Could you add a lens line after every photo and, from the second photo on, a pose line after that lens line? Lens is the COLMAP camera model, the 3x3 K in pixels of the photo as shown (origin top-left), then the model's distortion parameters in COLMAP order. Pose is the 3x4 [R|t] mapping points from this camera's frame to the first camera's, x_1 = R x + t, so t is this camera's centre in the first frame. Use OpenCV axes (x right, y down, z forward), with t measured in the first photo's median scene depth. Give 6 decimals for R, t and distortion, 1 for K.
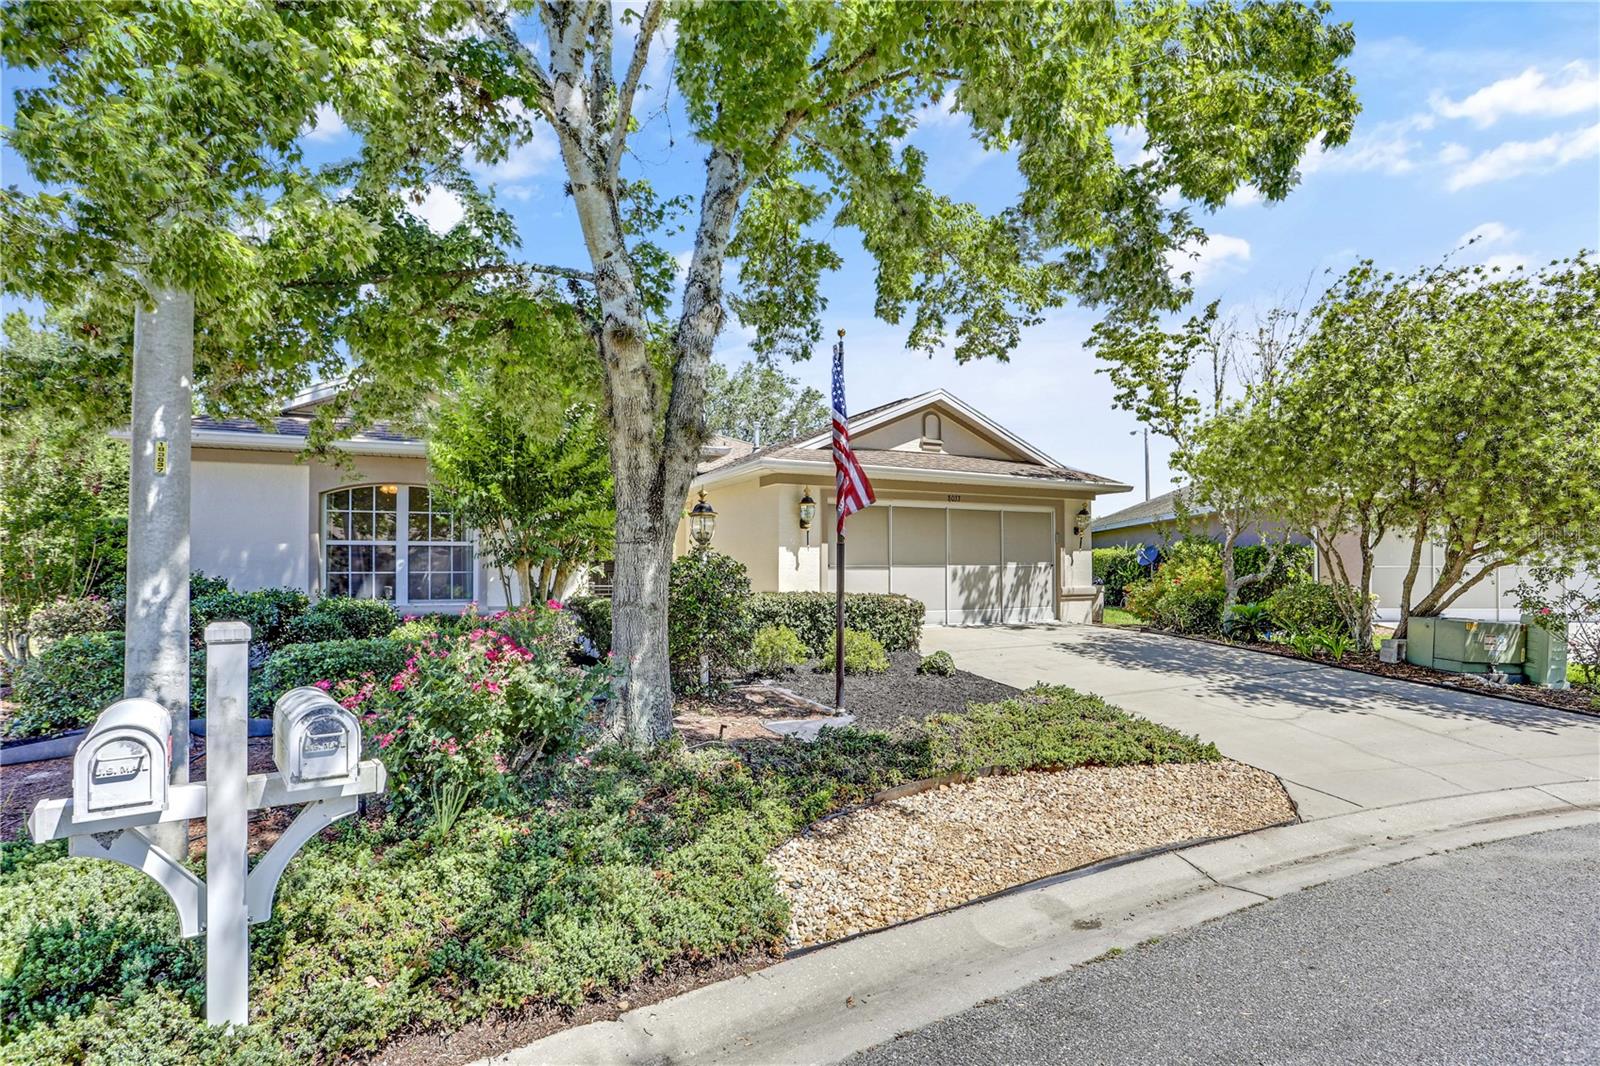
lens RADIAL K [[767.9, 0, 805.2], [0, 767.9, 526.5], [0, 0, 1]] dist [-0.029449, 0.000628]
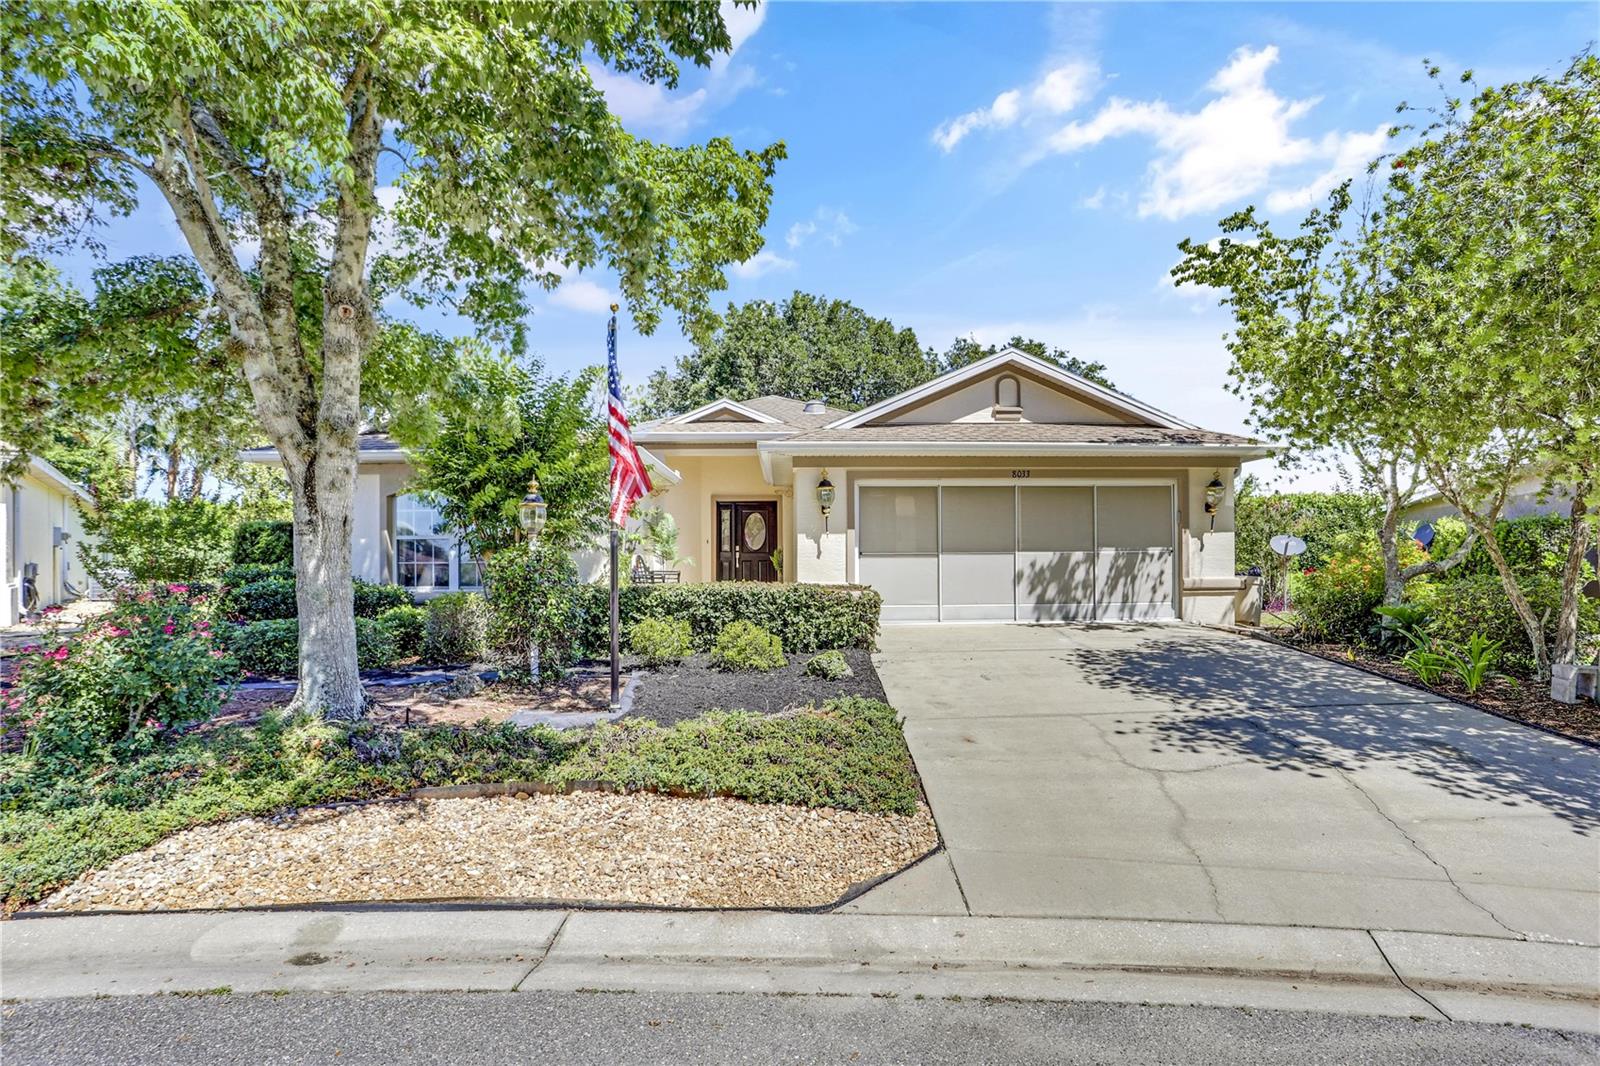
lens RADIAL K [[774.6, 0, 800.0], [0, 774.6, 533.0], [0, 0, 1]] dist [-0.044150, 0.029458]
pose [[0.912669, -0.016152, -0.408379, 0.309474], [0.026497, 0.999455, 0.019686, 0.005449], [0.407839, -0.028788, 0.912600, 0.108488]]
